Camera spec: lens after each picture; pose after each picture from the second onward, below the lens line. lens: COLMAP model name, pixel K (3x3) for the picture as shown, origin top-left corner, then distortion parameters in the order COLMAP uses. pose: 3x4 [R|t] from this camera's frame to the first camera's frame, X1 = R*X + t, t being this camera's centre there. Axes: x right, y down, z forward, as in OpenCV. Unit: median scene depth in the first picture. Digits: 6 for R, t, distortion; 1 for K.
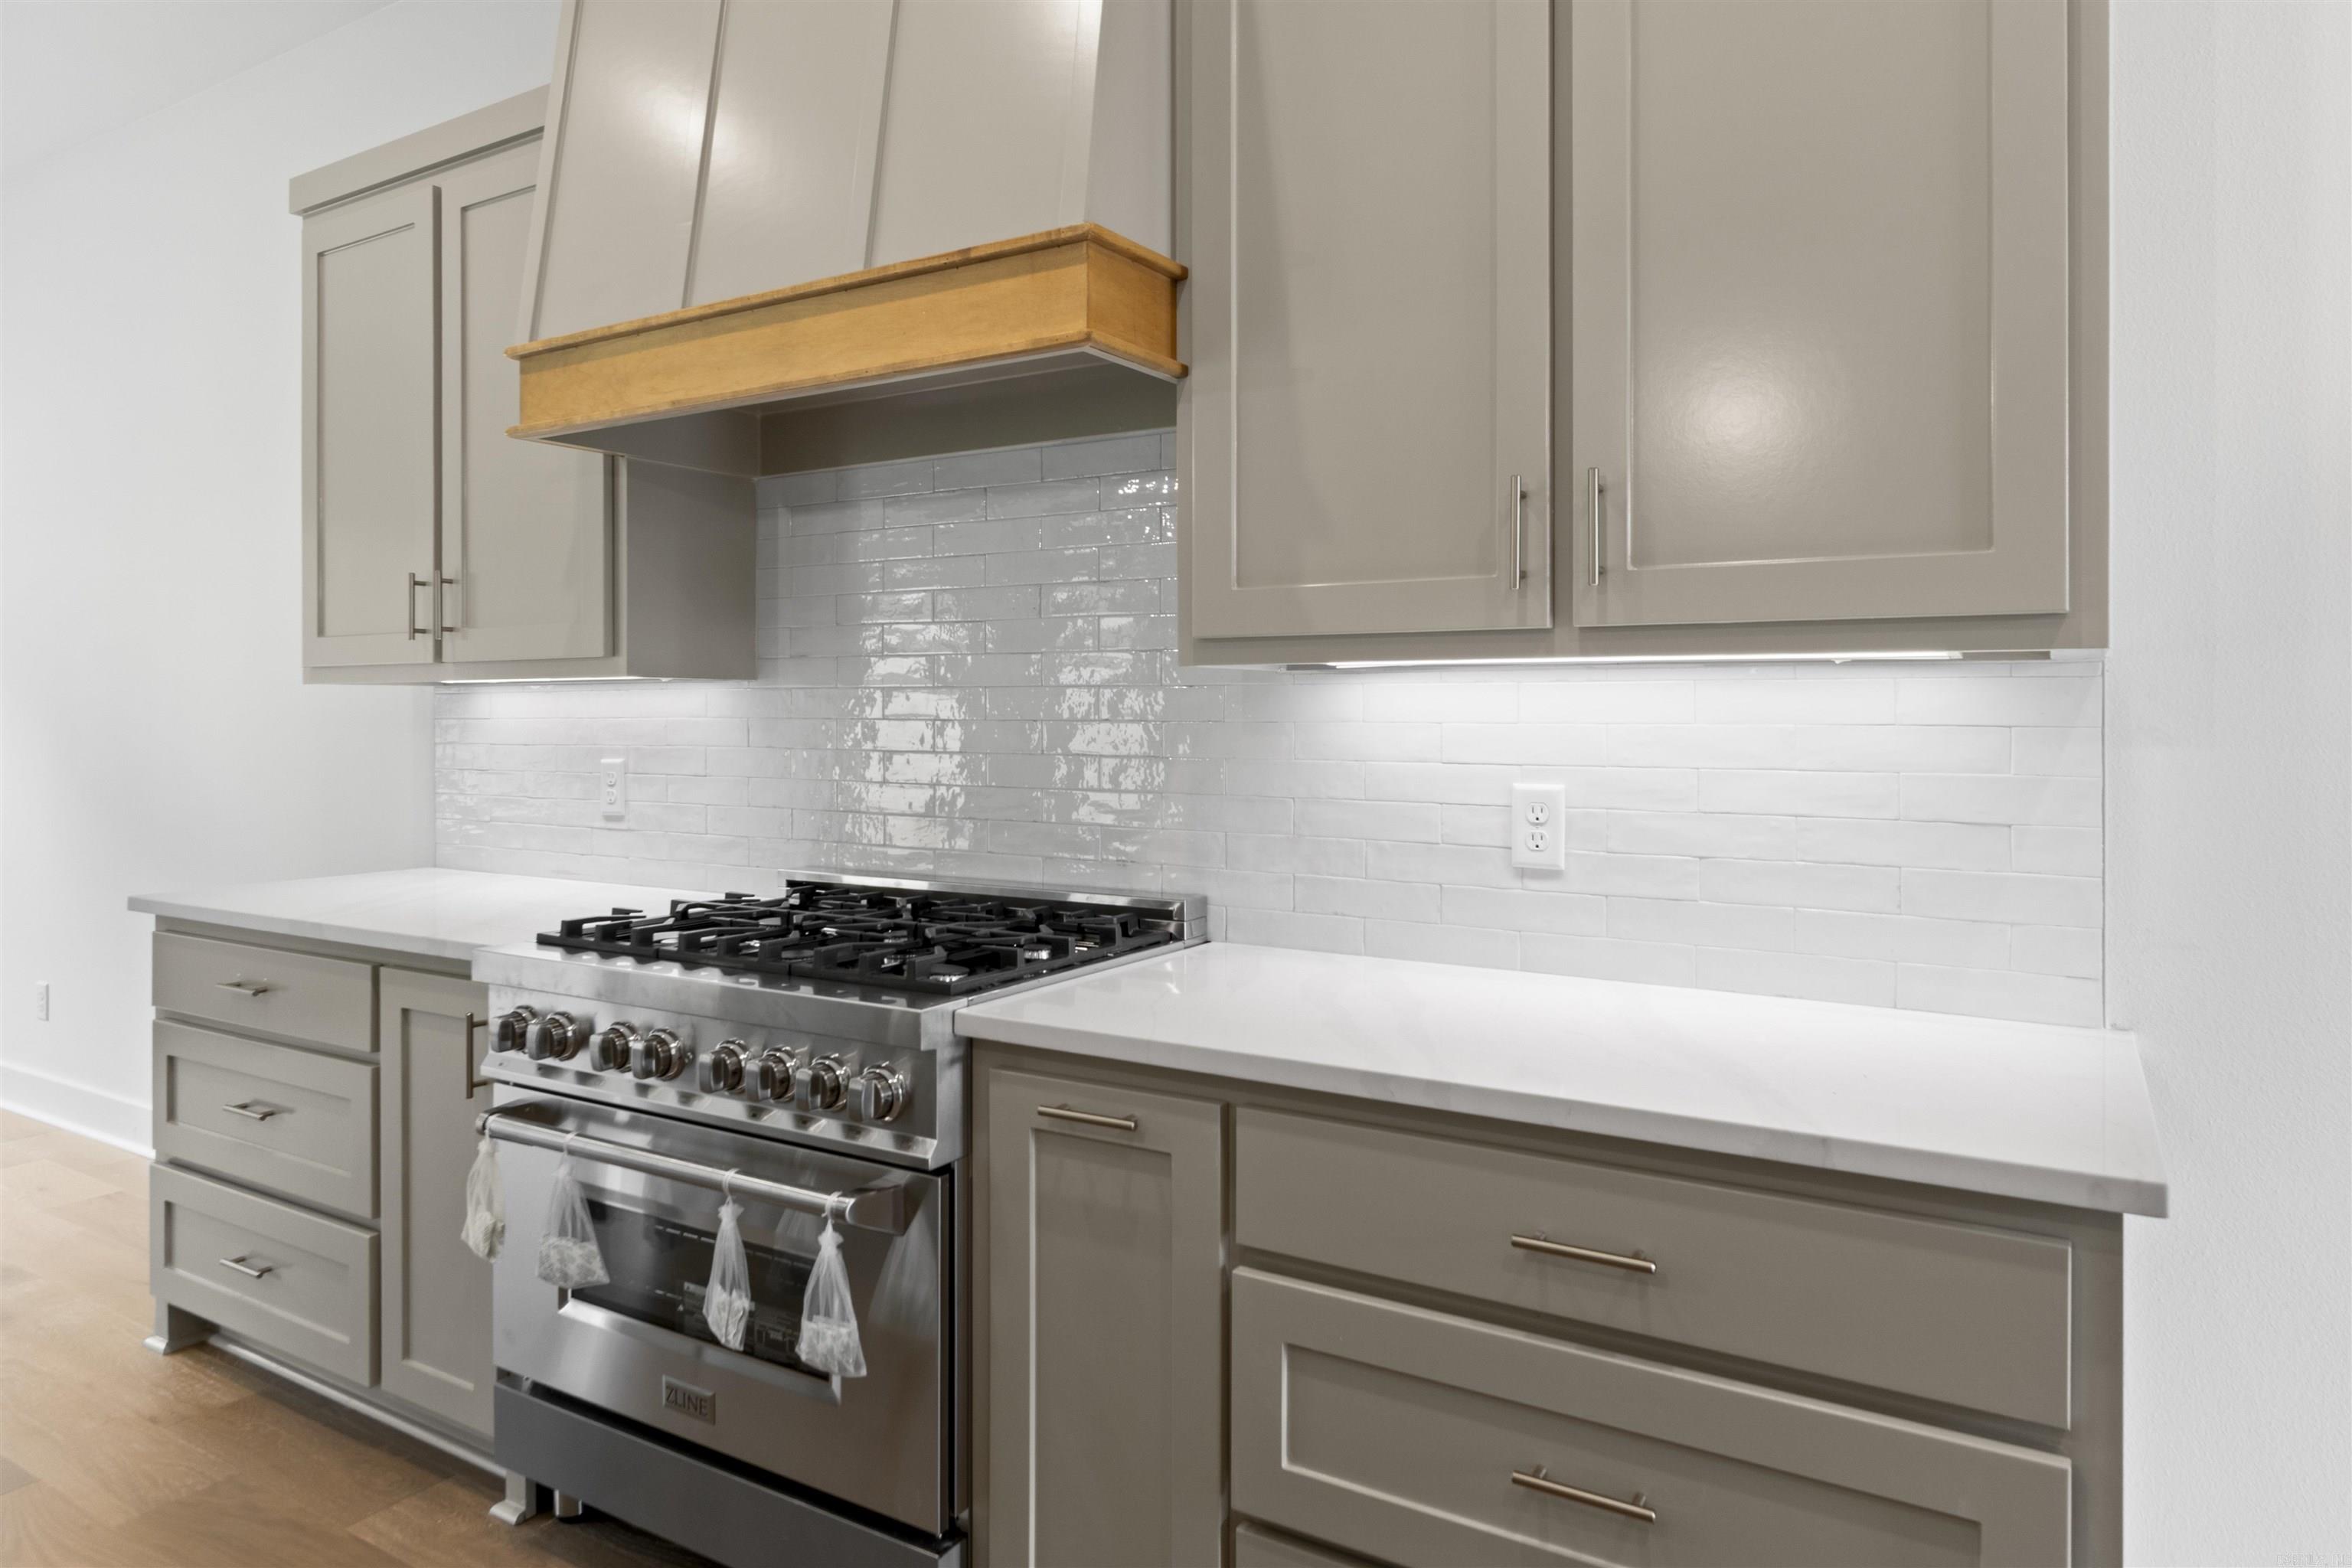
lens RADIAL K [[1439.2, 0, 1189.1], [0, 1439.2, 722.7], [0, 0, 1]] dist [-0.007452, 0.005595]
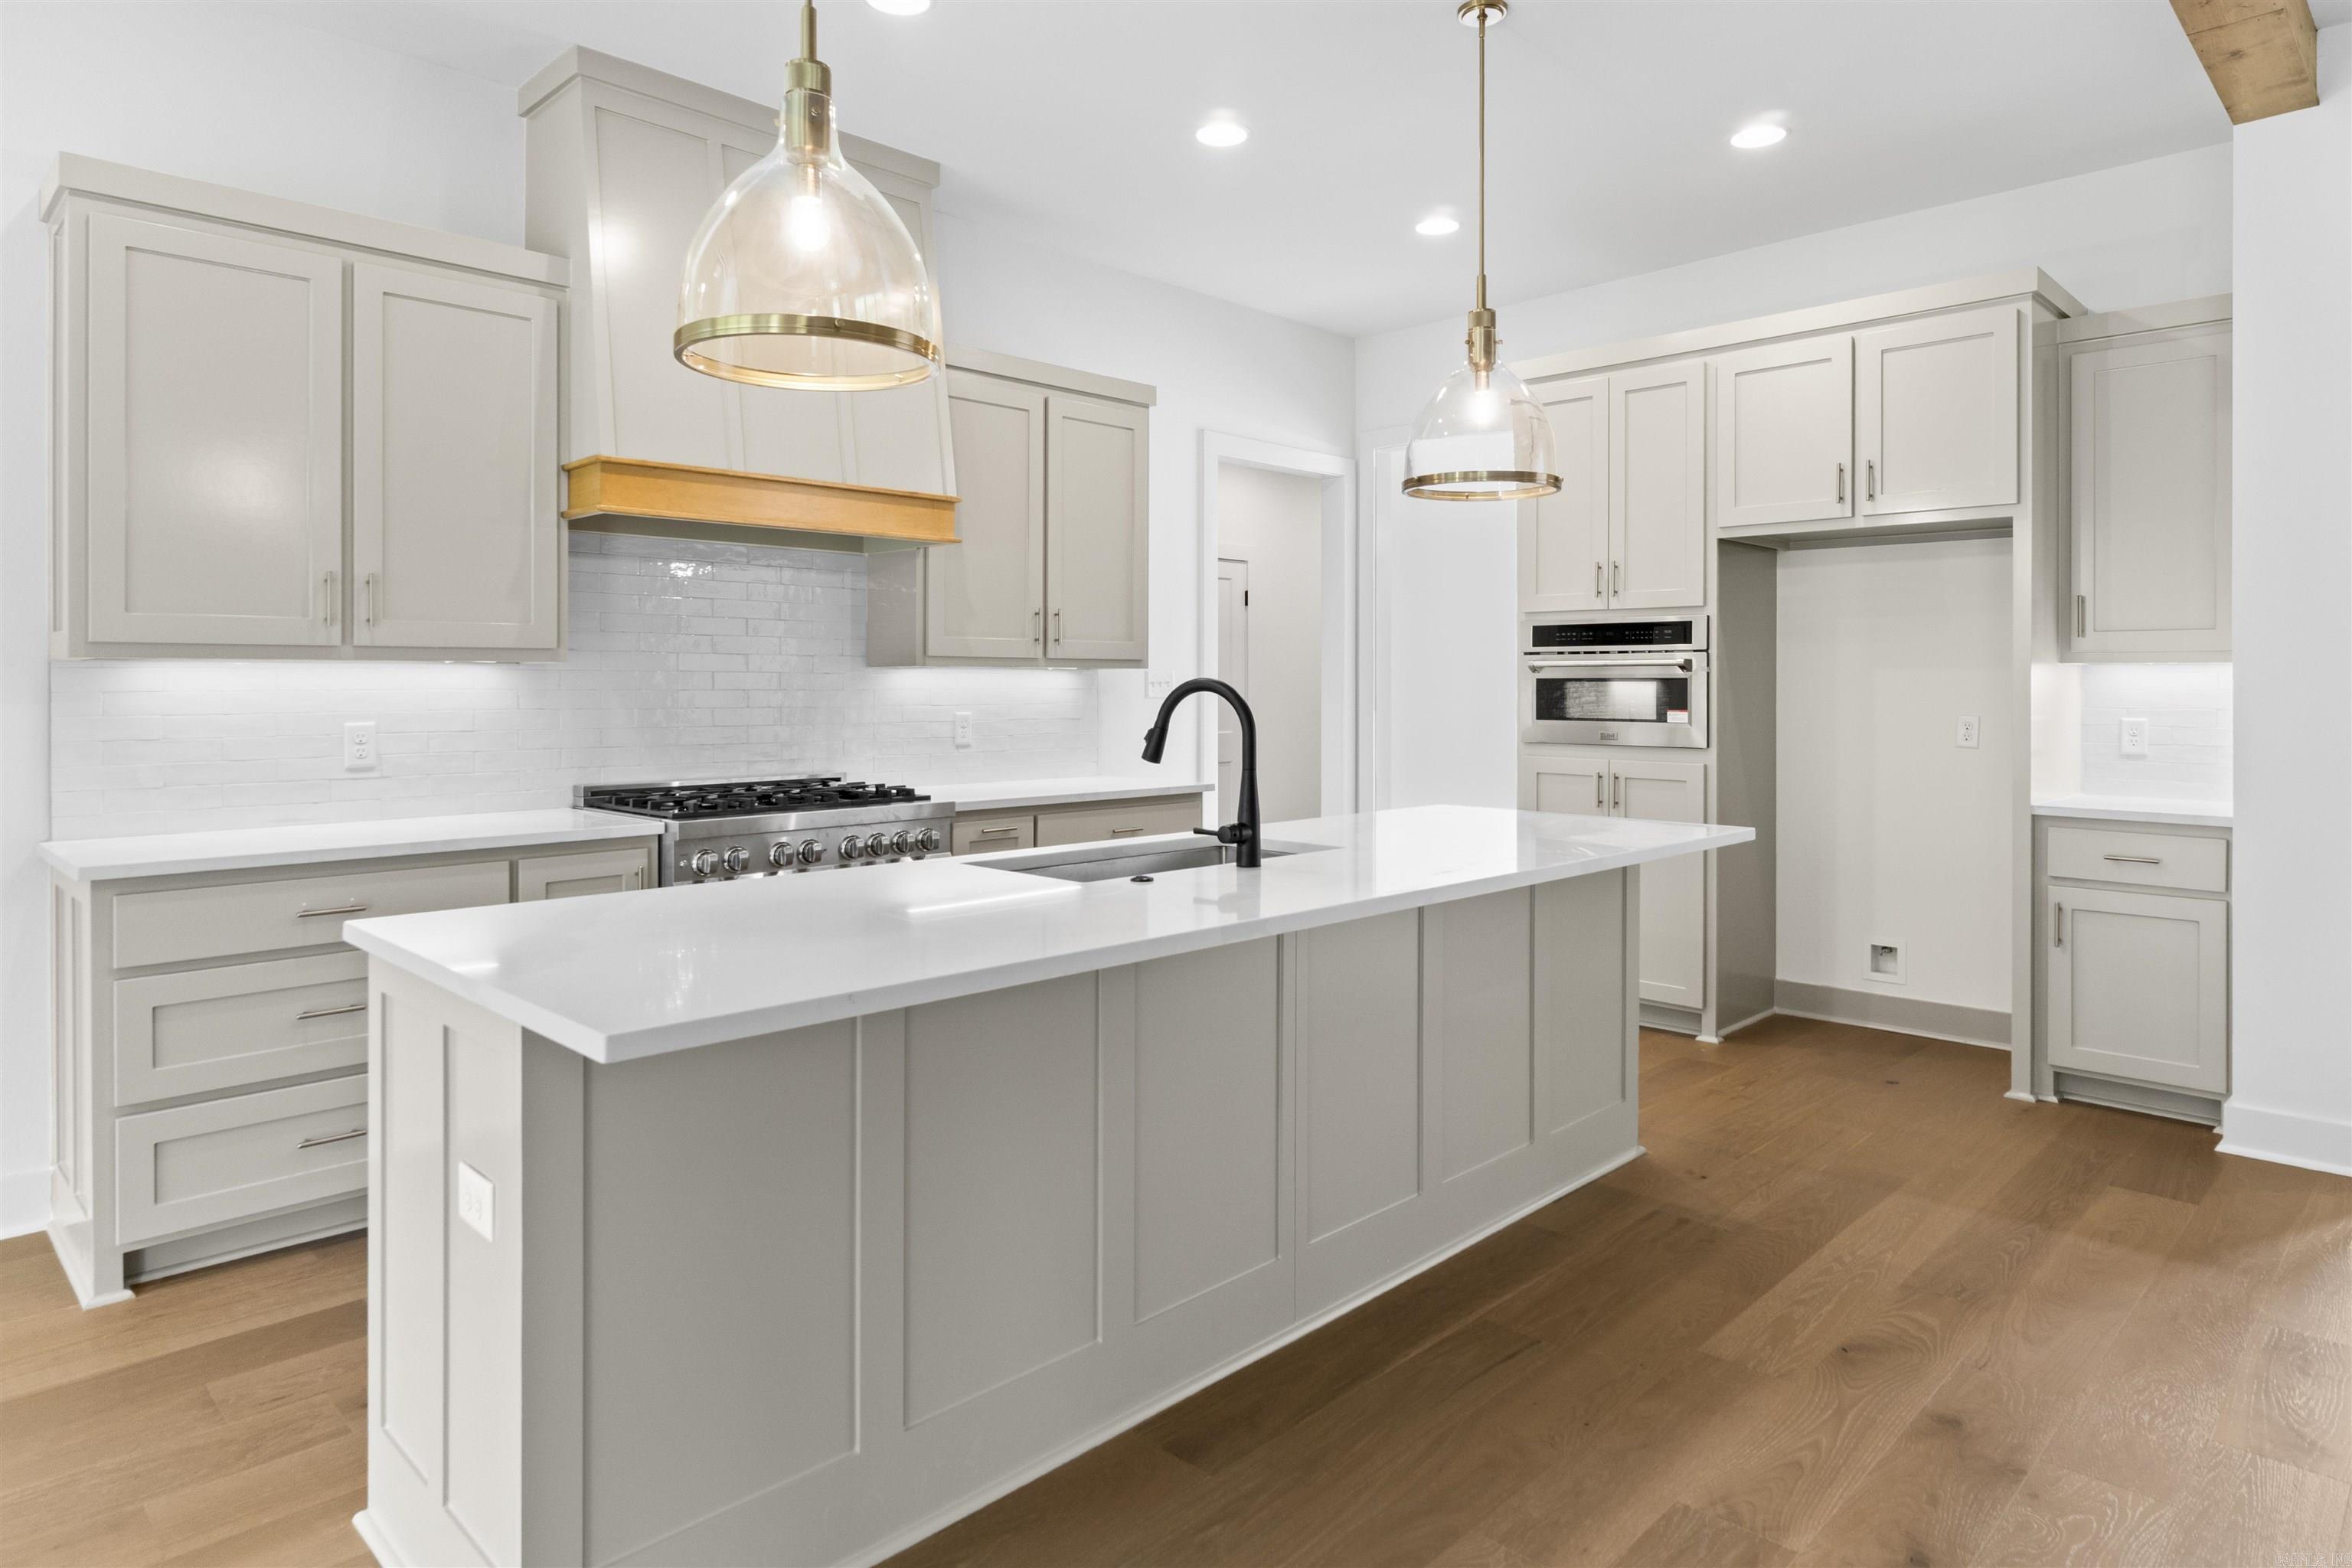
lens RADIAL K [[1369.8, 0, 1143.0], [0, 1369.8, 686.0], [0, 0, 1]] dist [-0.000170, -0.002162]
pose [[0.248933, -0.000367, 0.968521, -1.958771], [0.007055, 0.999974, -0.001434, 0.000135], [-0.968495, 0.007190, 0.248929, 0.051126]]
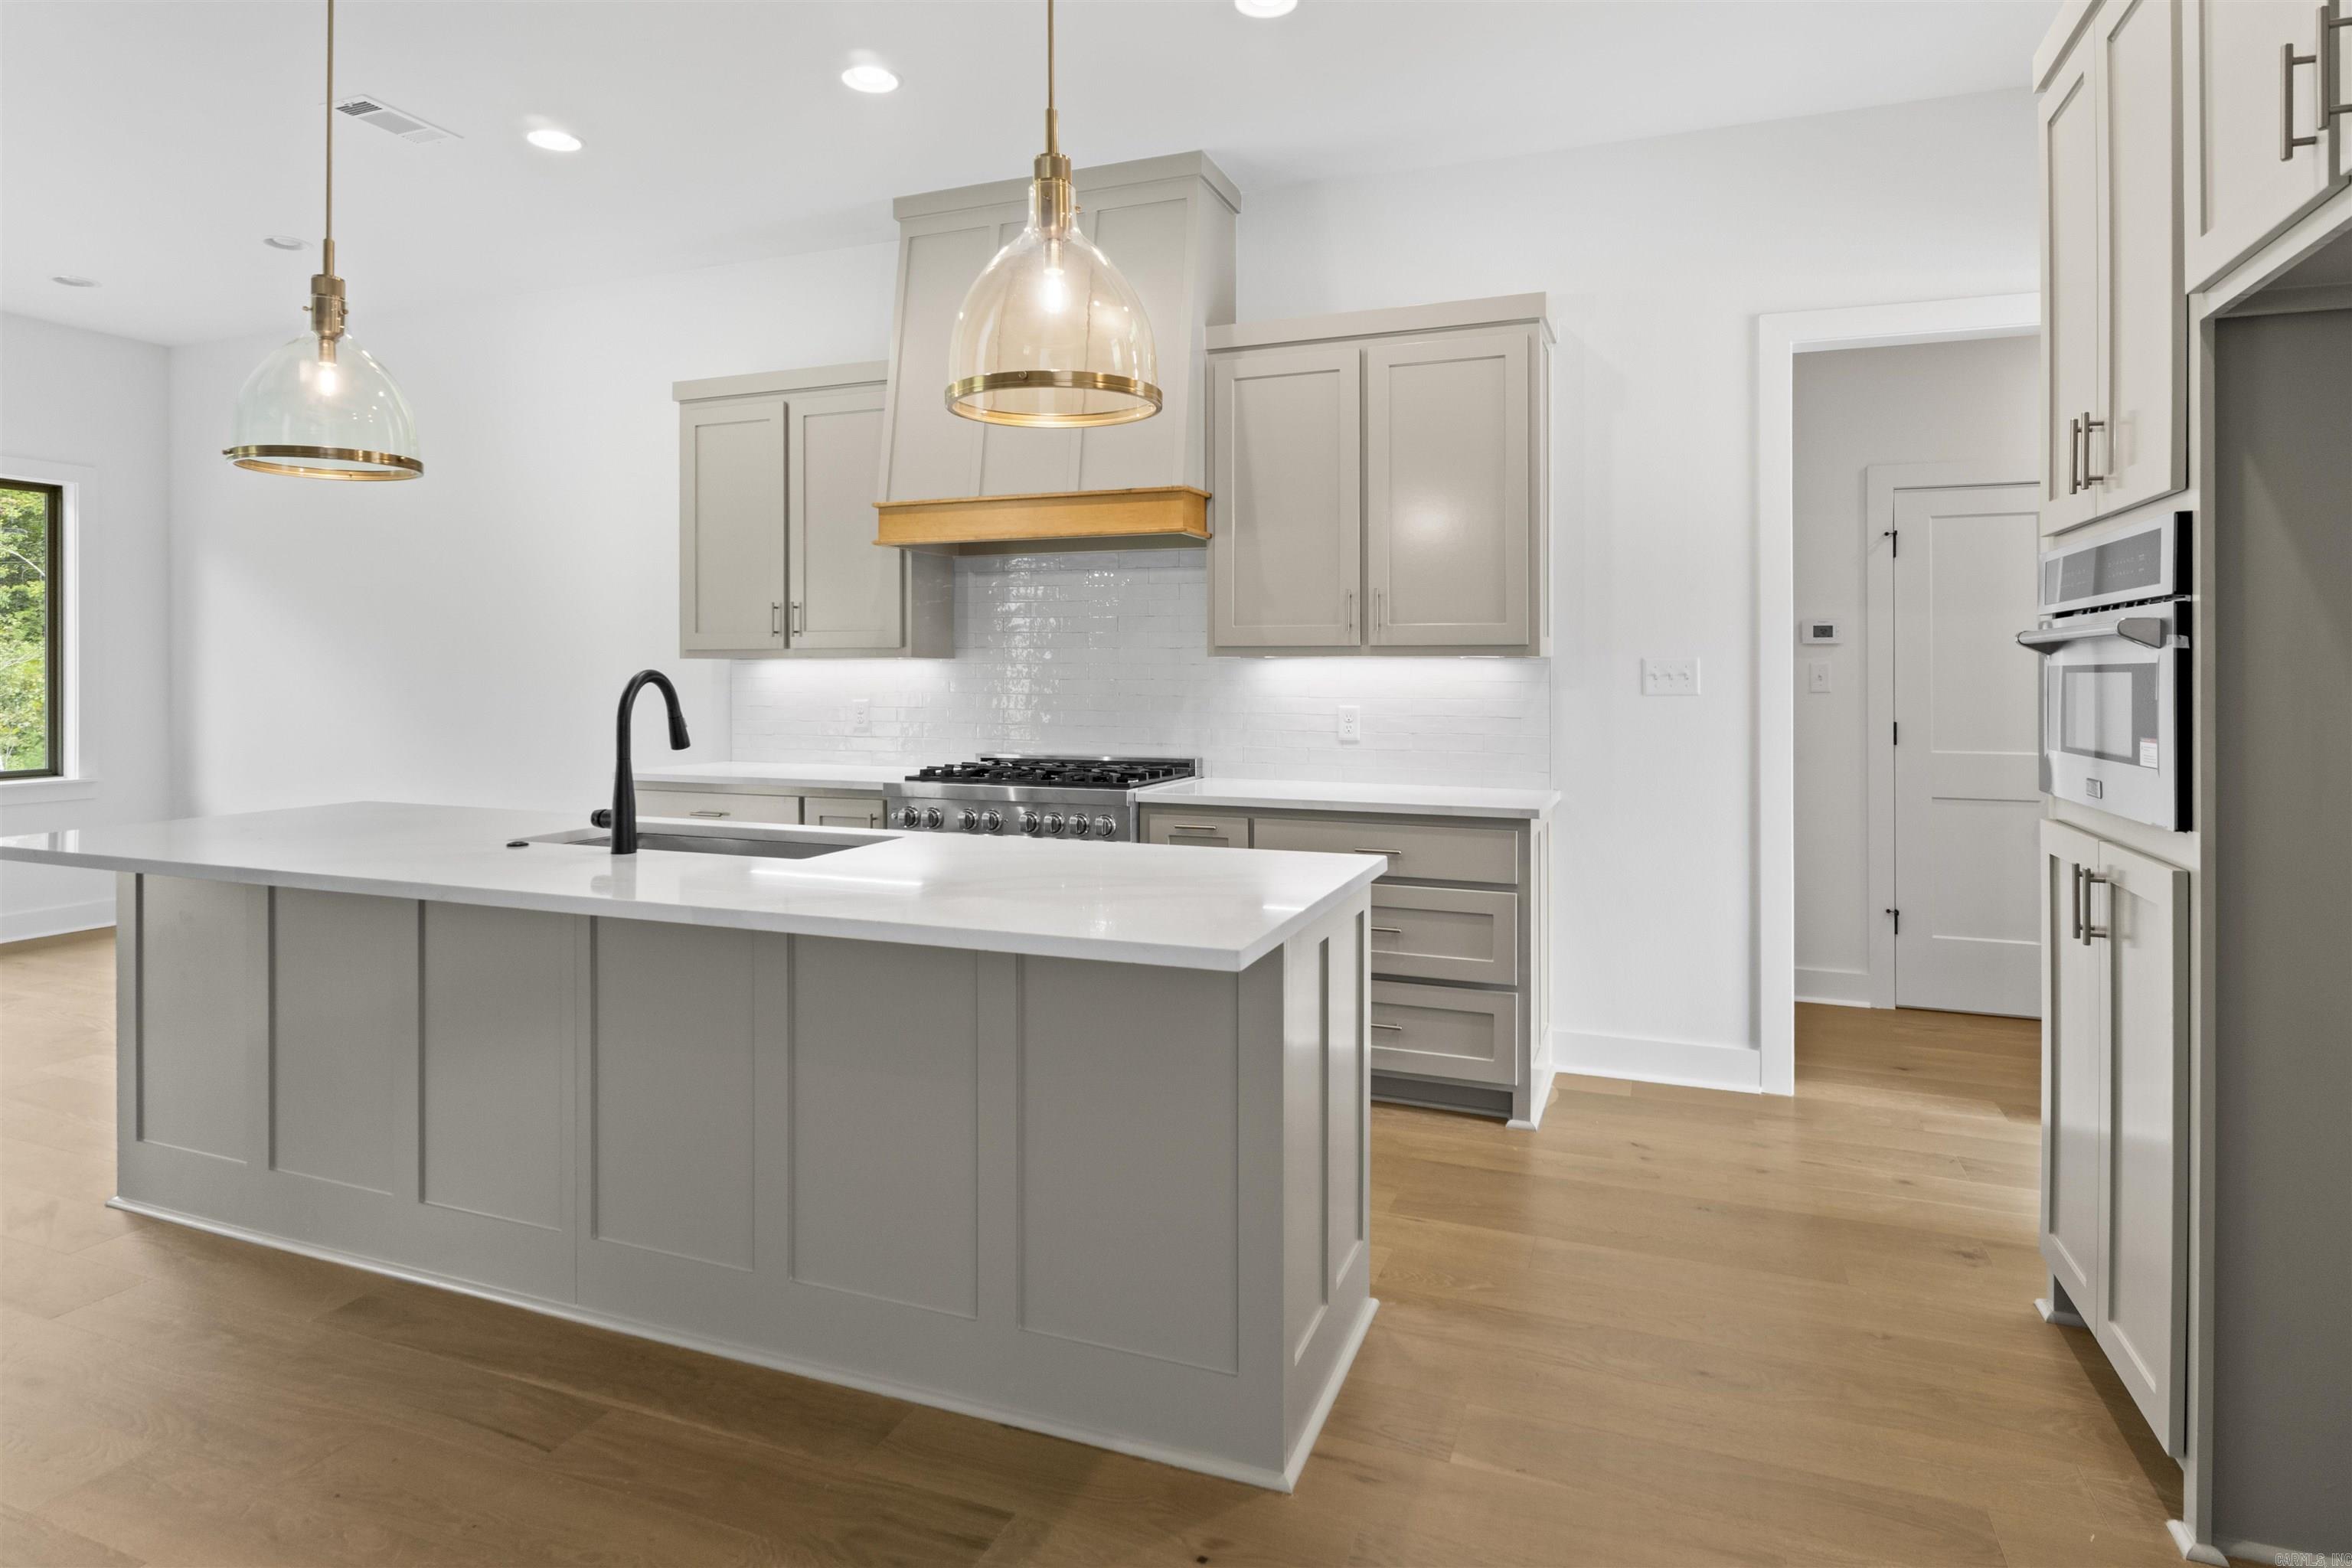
lens RADIAL K [[1272.6, 0, 1181.4], [0, 1272.6, 671.2], [0, 0, 1]] dist [-0.006827, -0.000119]
pose [[0.985616, 0.003147, 0.168973, -0.377315], [-0.001446, 0.999947, -0.010190, 0.006446], [-0.168996, 0.009799, 0.985568, -1.013822]]
